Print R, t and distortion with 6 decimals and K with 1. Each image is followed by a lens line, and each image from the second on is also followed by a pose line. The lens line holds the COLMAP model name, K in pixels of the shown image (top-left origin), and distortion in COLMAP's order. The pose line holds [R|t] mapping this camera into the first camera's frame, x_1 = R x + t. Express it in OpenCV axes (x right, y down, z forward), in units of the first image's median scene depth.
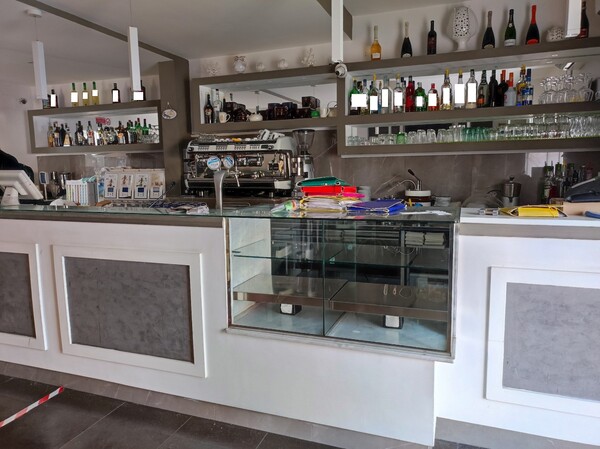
lens RADIAL K [[442.3, 0, 296.0], [0, 442.3, 224.8], [0, 0, 1]] dist [0.022341, -0.015477]
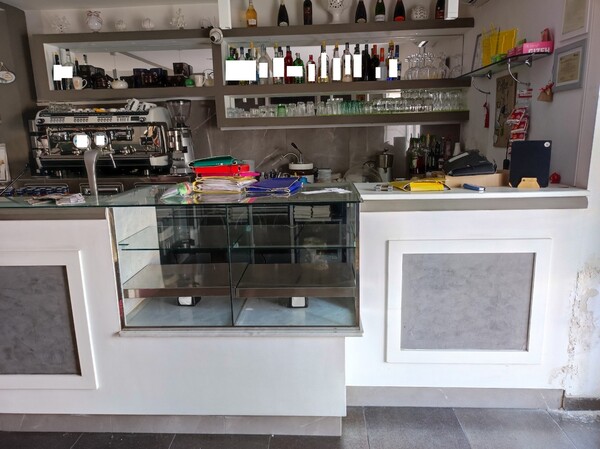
lens RADIAL K [[442.3, 0, 297.2], [0, 442.3, 225.4], [0, 0, 1]] dist [0.022341, -0.015477]
pose [[0.952161, -0.070997, 0.297236, -0.045067], [0.048699, 0.995461, 0.081771, -0.021987], [-0.301692, -0.063384, 0.951296, 0.041585]]
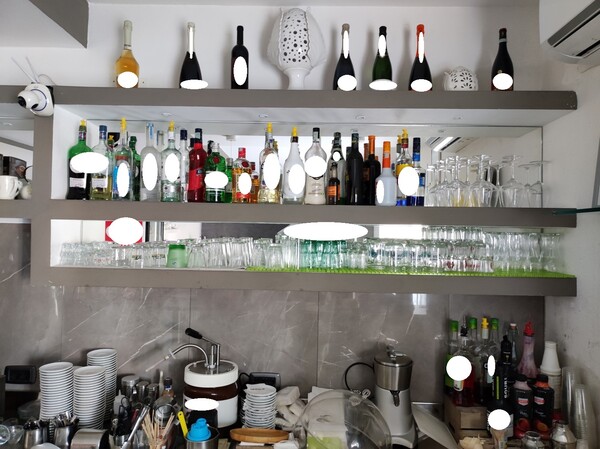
lens RADIAL K [[442.3, 0, 300.2], [0, 442.3, 221.7], [0, 0, 1]] dist [0.022341, -0.015477]
pose [[0.943818, 0.041571, 0.327840, 0.223056], [0.007900, 0.988934, -0.148143, -0.173537], [-0.330371, 0.142410, 0.933046, 0.562449]]
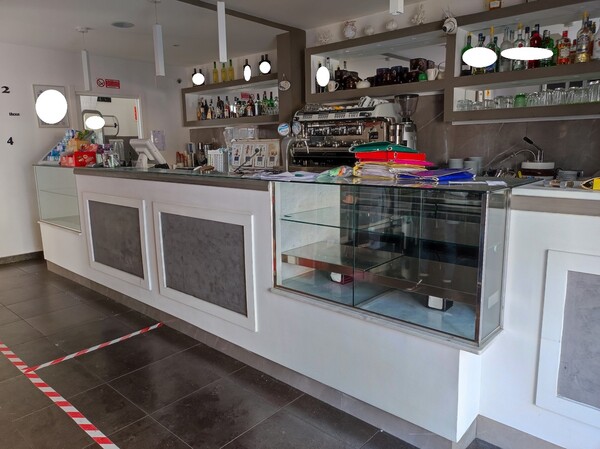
lens RADIAL K [[442.3, 0, 294.9], [0, 442.3, 224.1], [0, 0, 1]] dist [0.022341, -0.015477]
pose [[0.929361, 0.067190, -0.363007, 0.175196], [-0.047500, 0.996888, 0.062909, 0.010149], [0.366104, -0.041222, 0.929660, 0.037464]]
